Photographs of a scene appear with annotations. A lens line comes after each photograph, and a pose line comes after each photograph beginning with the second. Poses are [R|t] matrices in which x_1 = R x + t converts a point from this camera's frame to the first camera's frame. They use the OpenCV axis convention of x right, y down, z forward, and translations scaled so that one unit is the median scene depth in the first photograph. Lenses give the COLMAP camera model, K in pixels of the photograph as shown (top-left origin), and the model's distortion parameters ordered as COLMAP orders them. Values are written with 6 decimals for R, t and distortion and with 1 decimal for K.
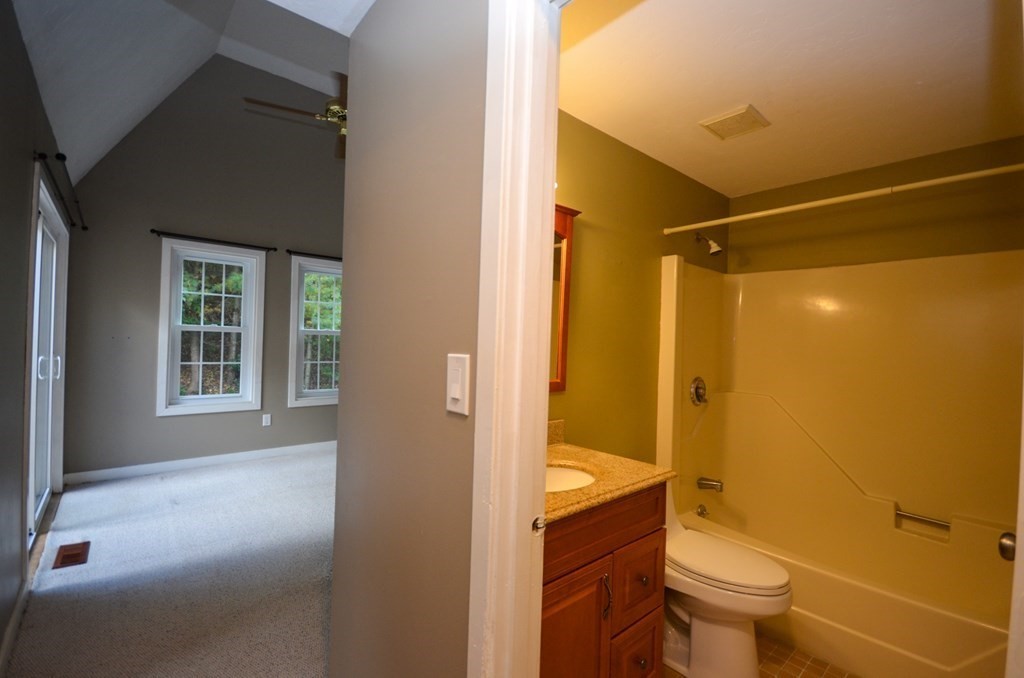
lens RADIAL K [[457.2, 0, 512.0], [0, 457.2, 339.0], [0, 0, 1]] dist [0.002134, 0.000176]
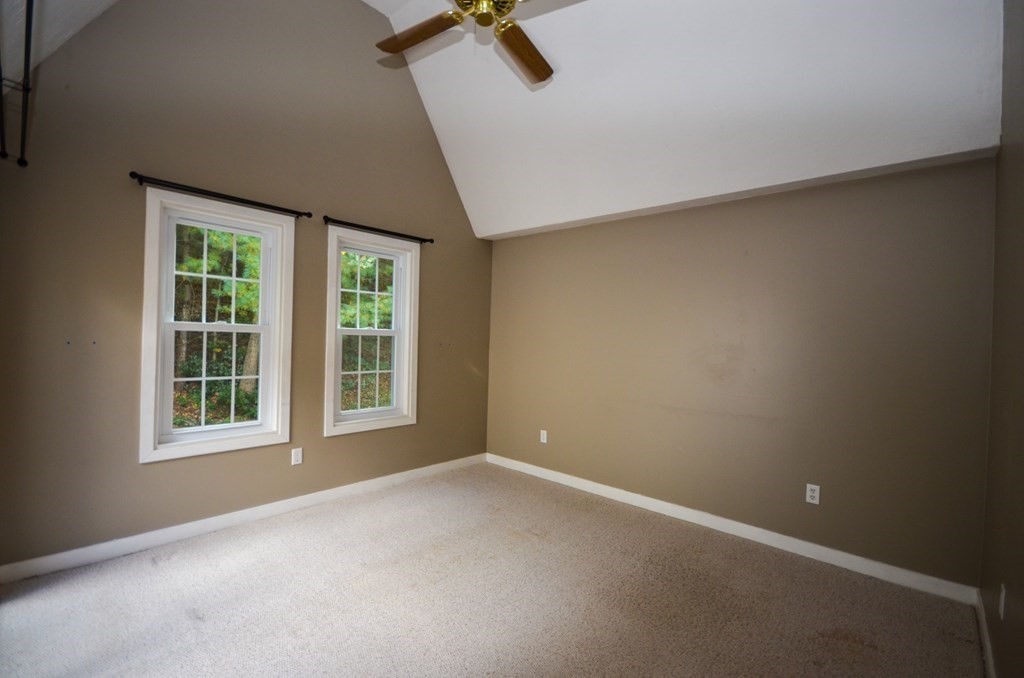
lens RADIAL K [[452.3, 0, 509.2], [0, 452.3, 339.0], [0, 0, 1]] dist [-0.001335, -0.000717]
pose [[0.992670, -0.002123, 0.120840, -0.304962], [0.000890, 0.999947, 0.010256, -0.011863], [-0.120855, -0.010073, 0.992619, 0.277153]]
